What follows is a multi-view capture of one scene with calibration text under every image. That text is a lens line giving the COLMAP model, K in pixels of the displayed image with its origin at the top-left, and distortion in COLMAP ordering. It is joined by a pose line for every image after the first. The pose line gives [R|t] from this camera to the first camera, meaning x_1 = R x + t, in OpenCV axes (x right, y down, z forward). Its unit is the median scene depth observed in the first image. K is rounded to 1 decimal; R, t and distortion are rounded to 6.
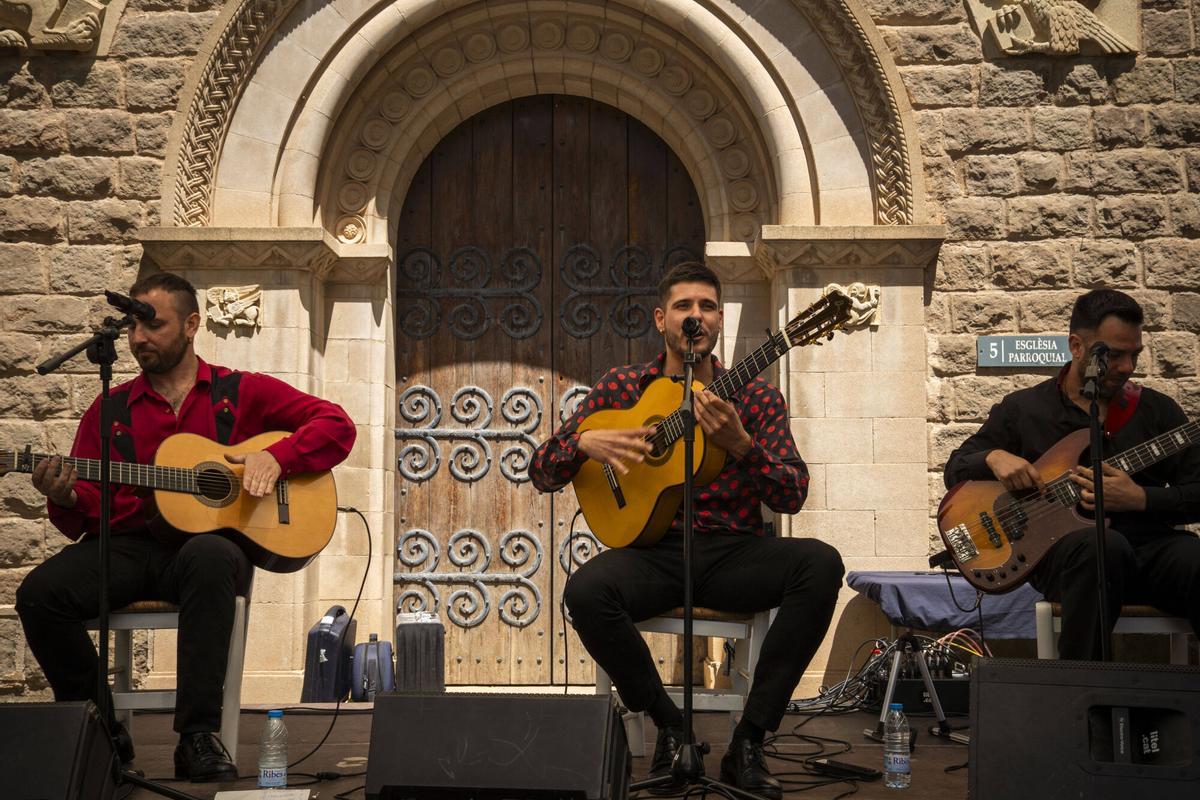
lens RADIAL K [[1376.6, 0, 600.0], [0, 1376.6, 400.0], [0, 0, 1]] dist [0.016958, 0.119100]
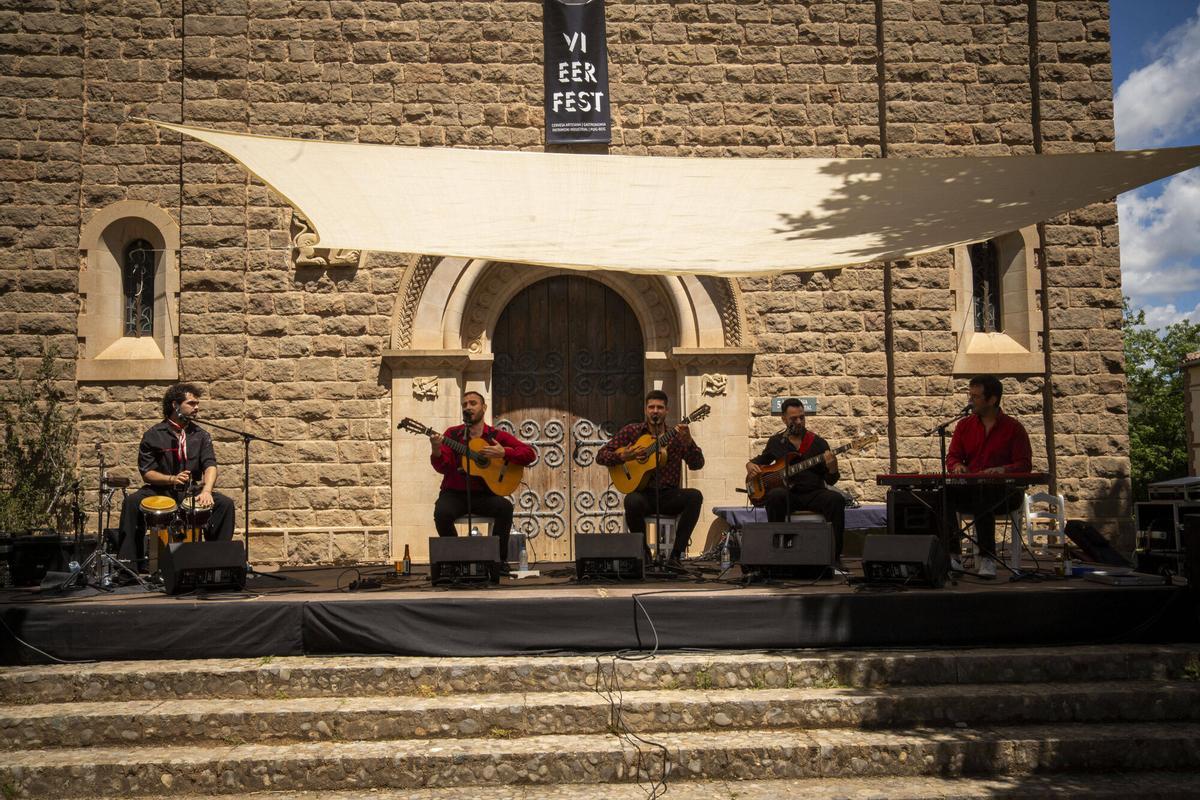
lens RADIAL K [[1031.5, 0, 600.0], [0, 1031.5, 400.0], [0, 0, 1]] dist [-0.052166, 0.108295]
pose [[0.998124, -0.006758, 0.060858, -0.092717], [0.006489, 0.999968, 0.004631, -0.051713], [-0.060887, -0.004227, 0.998136, -0.591320]]
